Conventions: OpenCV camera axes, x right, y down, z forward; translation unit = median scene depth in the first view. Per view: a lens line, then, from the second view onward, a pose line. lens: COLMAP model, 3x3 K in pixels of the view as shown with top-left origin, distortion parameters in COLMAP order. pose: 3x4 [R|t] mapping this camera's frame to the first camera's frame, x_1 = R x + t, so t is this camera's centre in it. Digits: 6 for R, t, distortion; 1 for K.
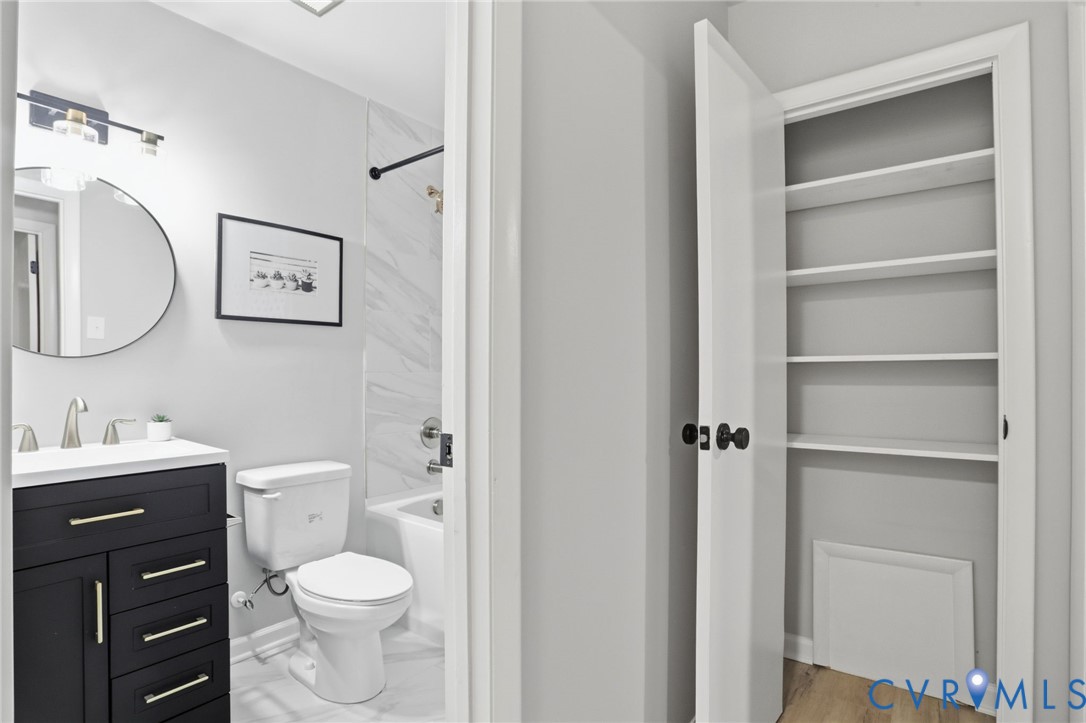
lens RADIAL K [[539.7, 0, 537.9], [0, 539.7, 367.1], [0, 0, 1]] dist [-0.086100, 0.041091]
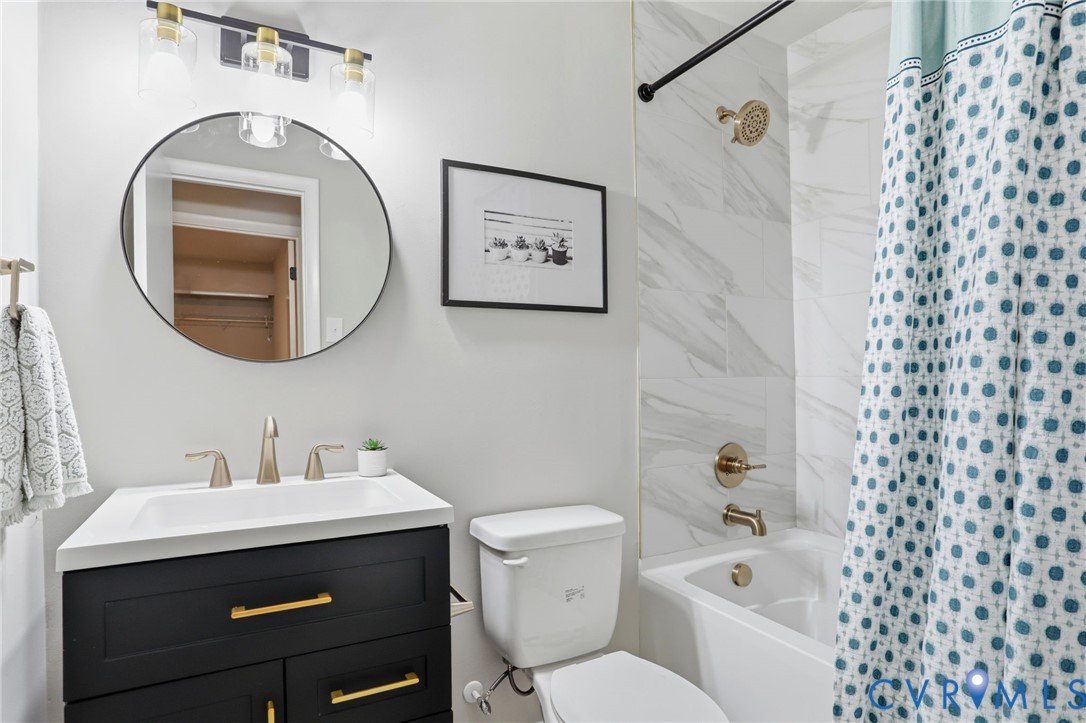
lens RADIAL K [[539.7, 0, 537.9], [0, 539.7, 367.1], [0, 0, 1]] dist [-0.086100, 0.041091]
pose [[0.910656, -0.012181, -0.412986, -0.169658], [0.010372, 0.999924, -0.006624, -0.001732], [0.413035, 0.001749, 0.910713, 0.341170]]
